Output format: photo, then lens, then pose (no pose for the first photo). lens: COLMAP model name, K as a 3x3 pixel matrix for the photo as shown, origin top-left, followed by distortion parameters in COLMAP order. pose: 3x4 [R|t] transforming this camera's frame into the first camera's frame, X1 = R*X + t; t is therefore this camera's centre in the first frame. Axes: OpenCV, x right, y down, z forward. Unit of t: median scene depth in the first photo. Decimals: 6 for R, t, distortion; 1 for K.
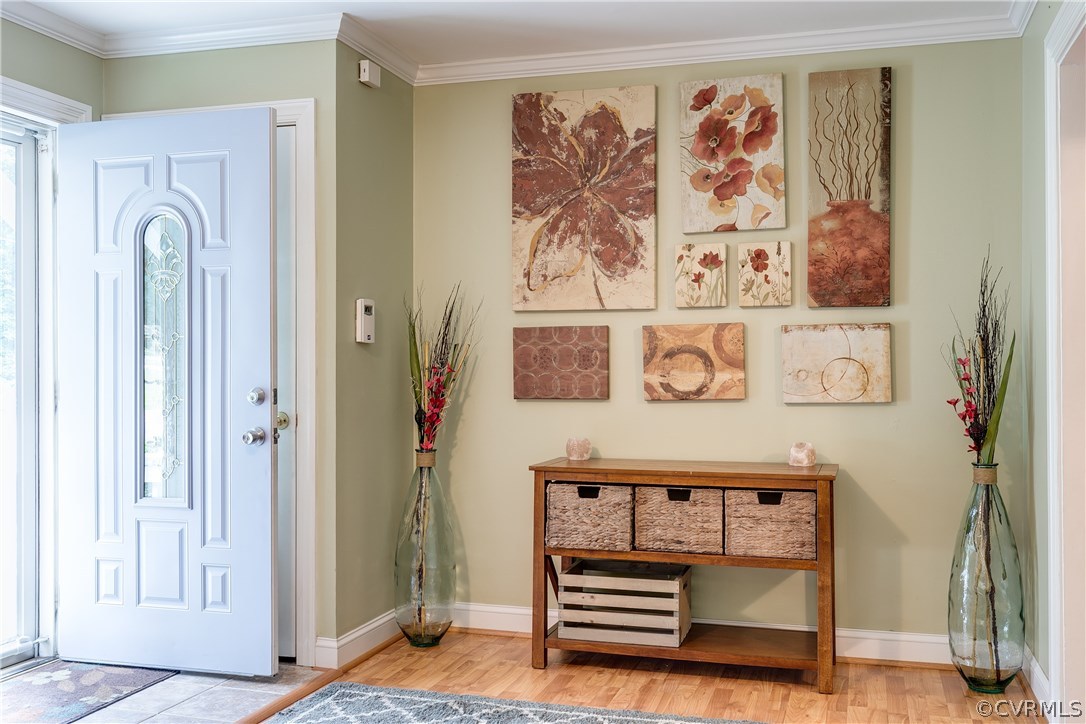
lens RADIAL K [[1061.9, 0, 543.0], [0, 1061.9, 362.0], [0, 0, 1]] dist [0.014145, -0.000531]
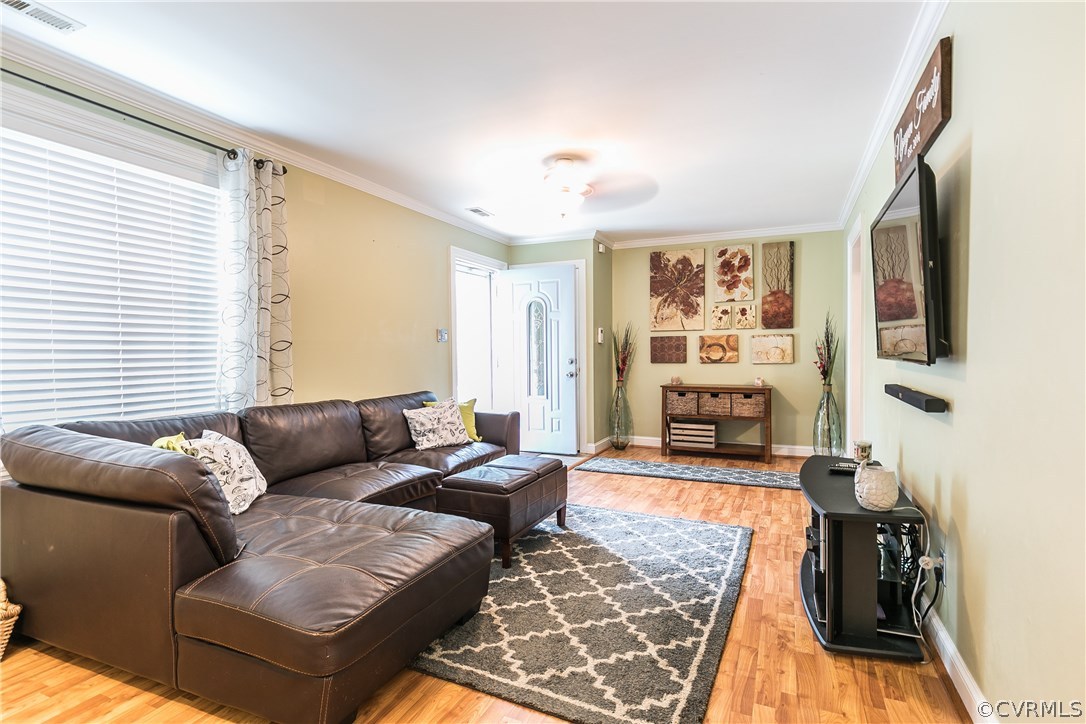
lens RADIAL K [[539.4, 0, 544.5], [0, 539.4, 364.8], [0, 0, 1]] dist [0.001486, 0.000091]
pose [[0.991888, -0.003207, -0.127073, -0.131404], [0.006845, 0.999579, 0.028202, -0.001085], [0.126929, -0.028843, 0.991492, -0.459869]]
